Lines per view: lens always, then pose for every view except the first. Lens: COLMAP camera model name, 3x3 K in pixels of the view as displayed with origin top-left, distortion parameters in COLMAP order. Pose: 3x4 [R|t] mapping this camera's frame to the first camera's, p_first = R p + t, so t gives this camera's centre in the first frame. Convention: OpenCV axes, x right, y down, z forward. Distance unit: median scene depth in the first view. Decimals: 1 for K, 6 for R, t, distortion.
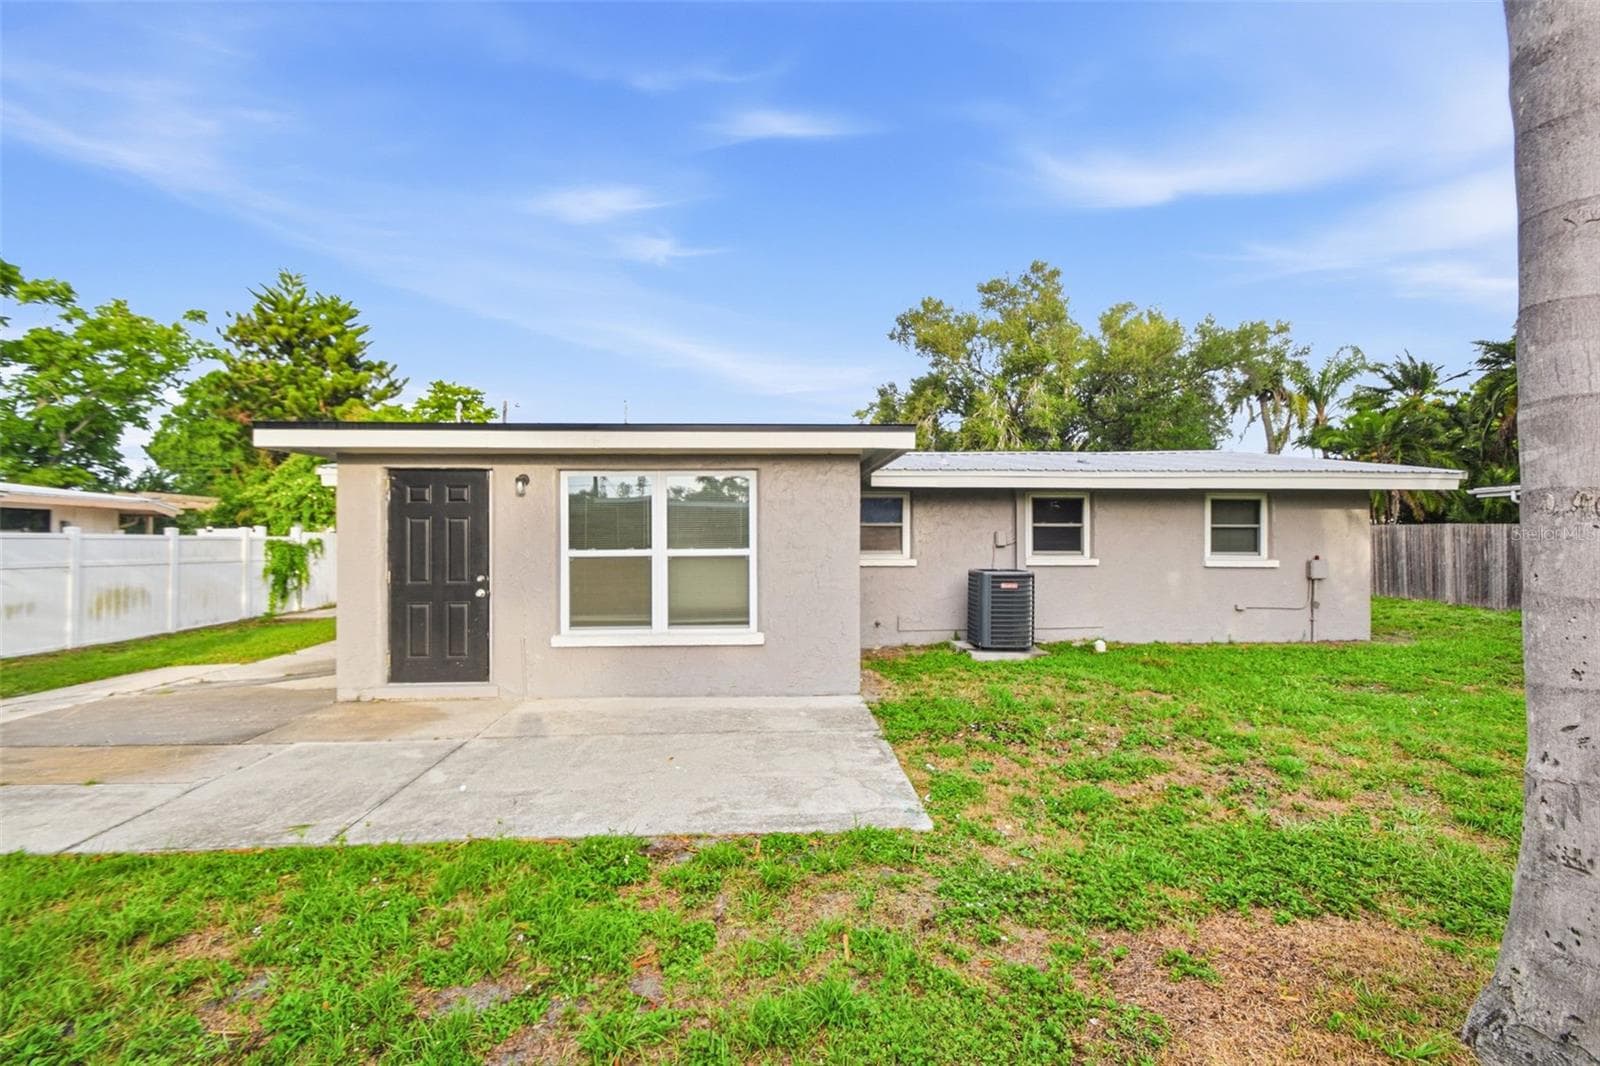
lens RADIAL K [[702.8, 0, 797.7], [0, 702.8, 518.5], [0, 0, 1]] dist [0.027941, -0.016027]
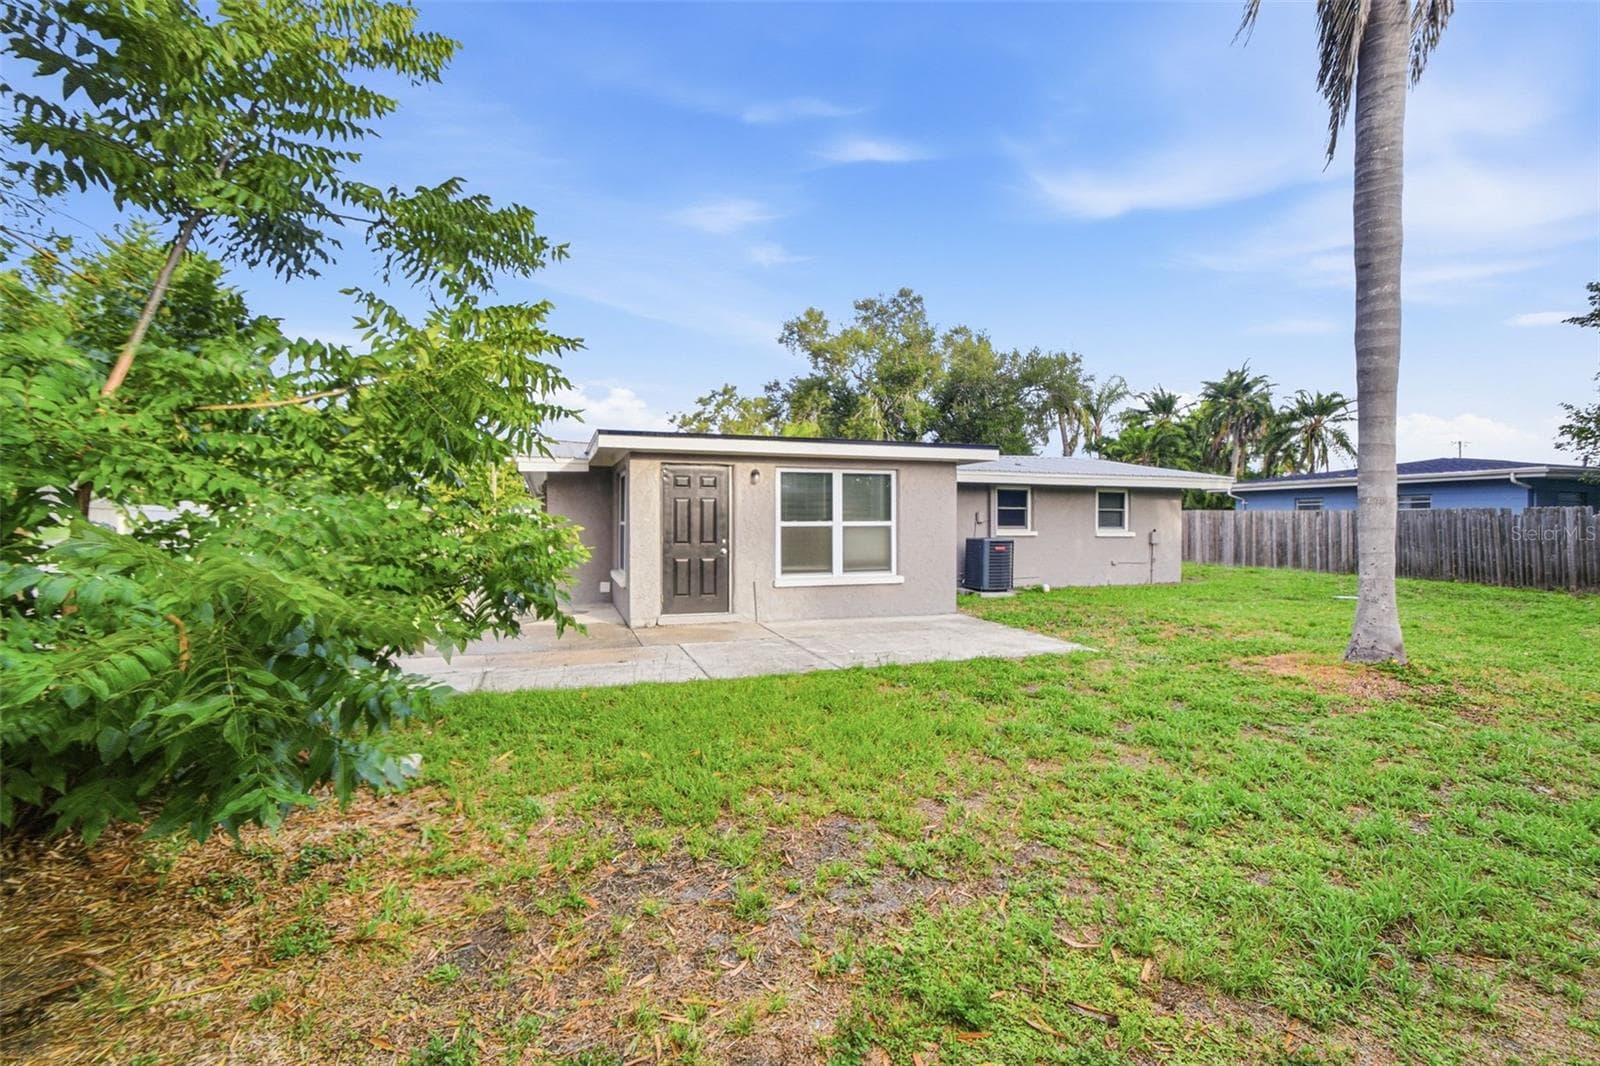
lens RADIAL K [[702.8, 0, 797.7], [0, 702.8, 518.5], [0, 0, 1]] dist [0.027941, -0.016027]
pose [[0.959281, 0.005192, 0.282407, -0.219244], [-0.011796, 0.999695, 0.021689, 0.001751], [-0.282208, -0.024137, 0.959050, -0.130472]]
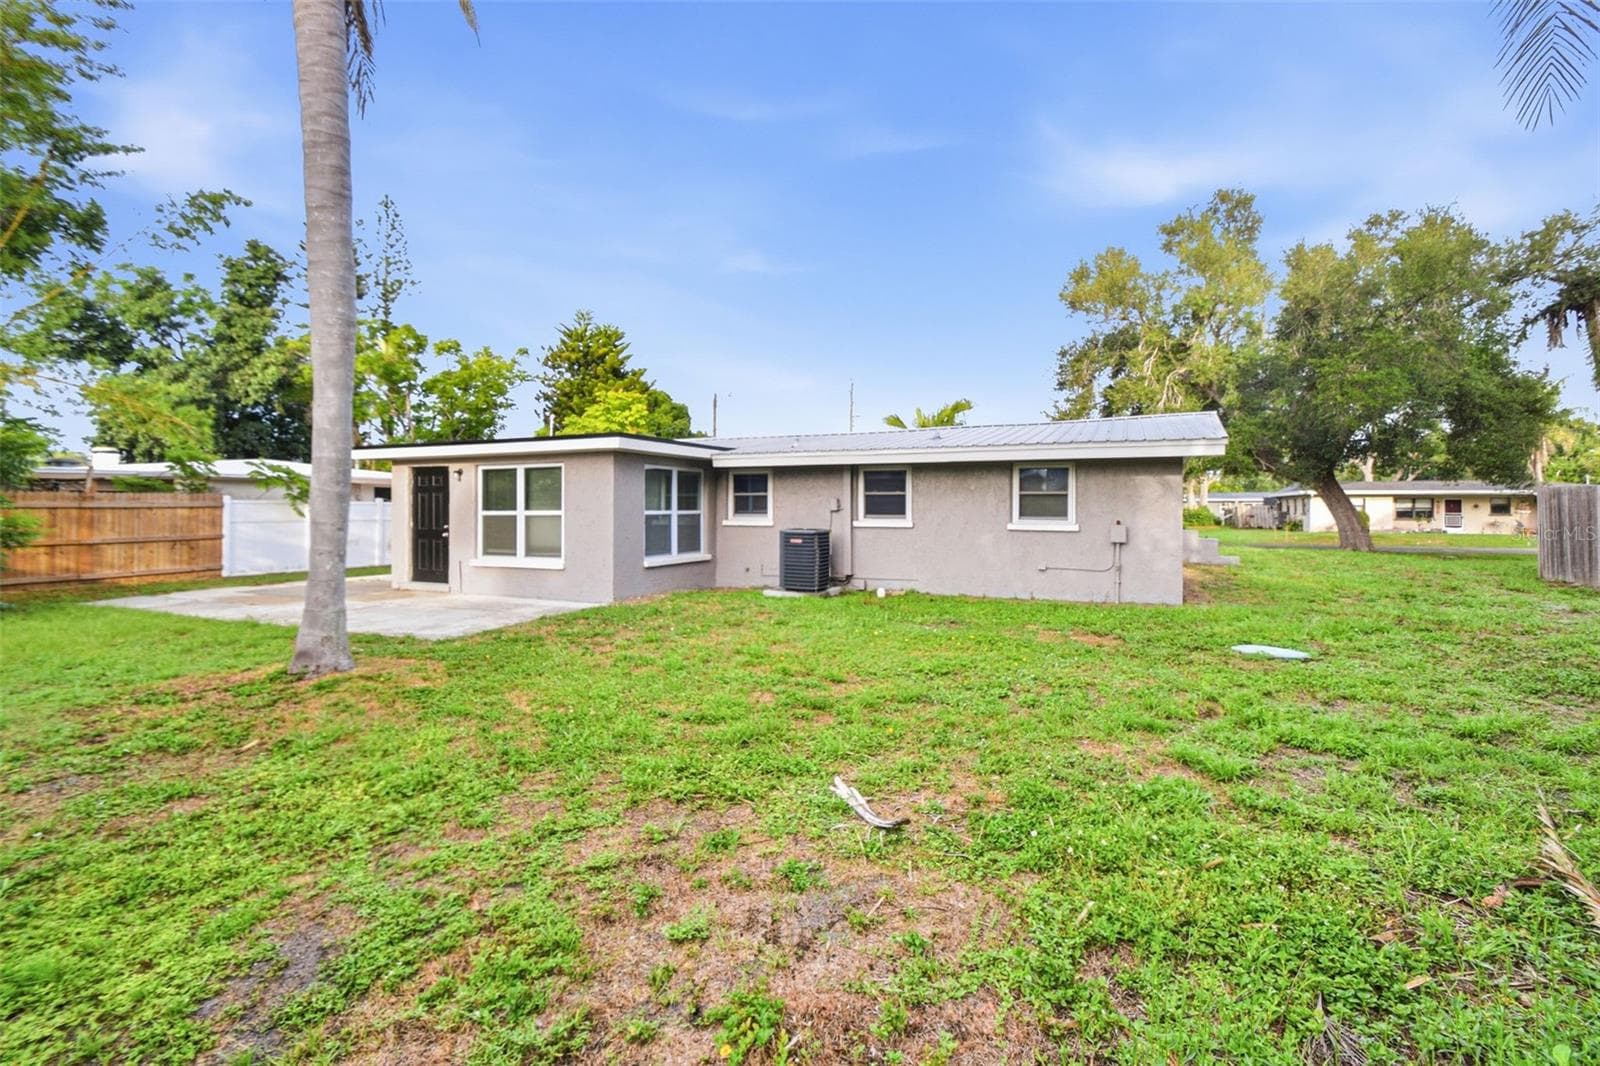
lens RADIAL K [[720.2, 0, 797.5], [0, 720.2, 500.2], [0, 0, 1]] dist [0.030032, -0.018424]
pose [[0.890316, -0.003444, -0.455329, 0.368623], [0.012598, 0.999775, 0.017072, -0.000981], [0.455168, -0.020936, 0.890159, -0.074203]]
